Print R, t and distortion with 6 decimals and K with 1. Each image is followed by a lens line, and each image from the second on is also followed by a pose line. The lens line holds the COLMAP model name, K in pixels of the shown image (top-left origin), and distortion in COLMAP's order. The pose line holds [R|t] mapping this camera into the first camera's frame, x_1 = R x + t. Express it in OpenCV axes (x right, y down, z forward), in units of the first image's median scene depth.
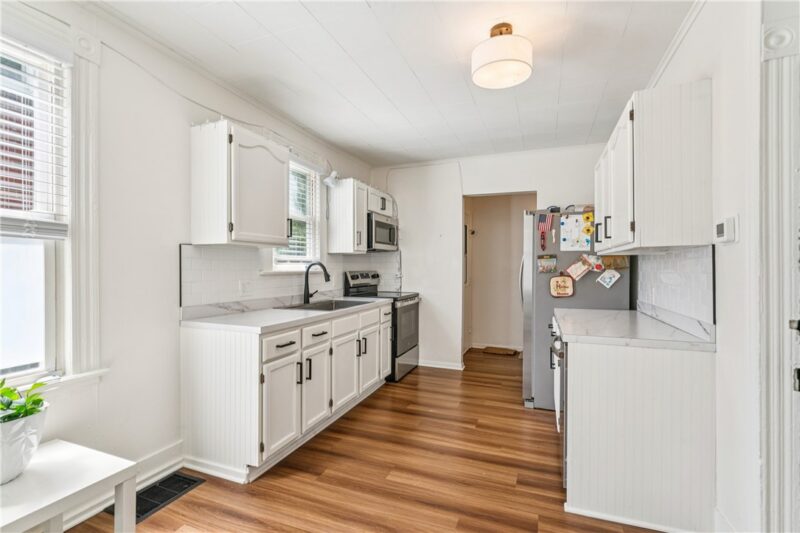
lens RADIAL K [[375.0, 0, 400.0], [0, 375.0, 266.5], [0, 0, 1]] dist [0.000660, -0.000004]
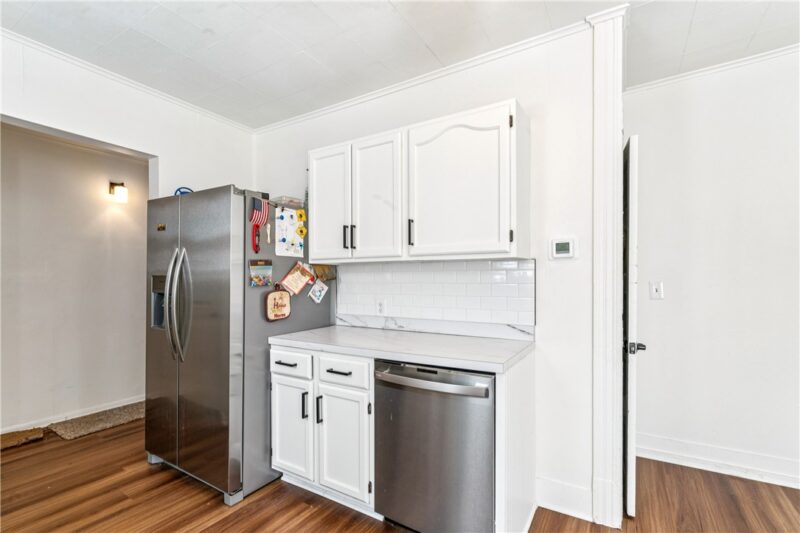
lens RADIAL K [[371.2, 0, 400.3], [0, 371.2, 279.6], [0, 0, 1]] dist [0.000375, 0.000042]
pose [[0.187774, -0.002578, 0.982209, -0.216616], [0.000305, 0.999997, 0.002567, 0.002547], [-0.982212, -0.000183, 0.187774, 0.620506]]
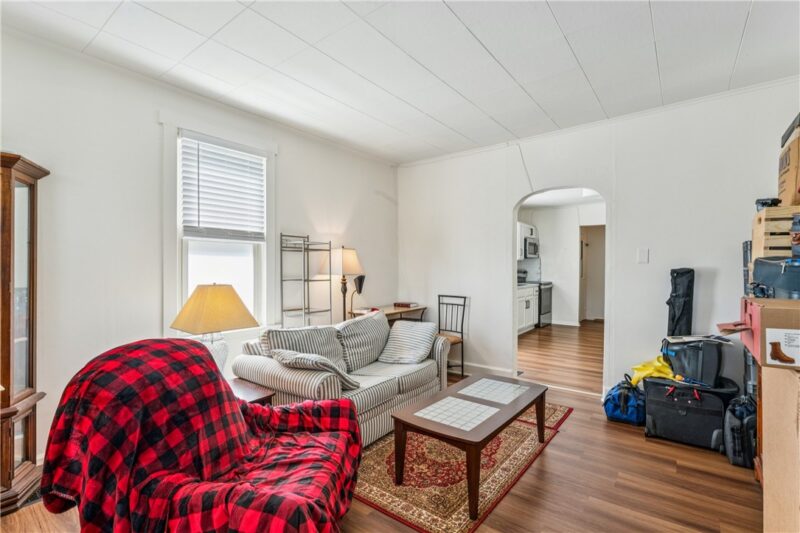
lens RADIAL K [[375.0, 0, 400.0], [0, 375.0, 266.5], [0, 0, 1]] dist [0.000660, -0.000004]
pose [[0.960795, 0.004770, -0.277220, -0.189913], [-0.004862, 0.999988, 0.000357, 0.001635], [0.277219, 0.001004, 0.960806, -1.140493]]
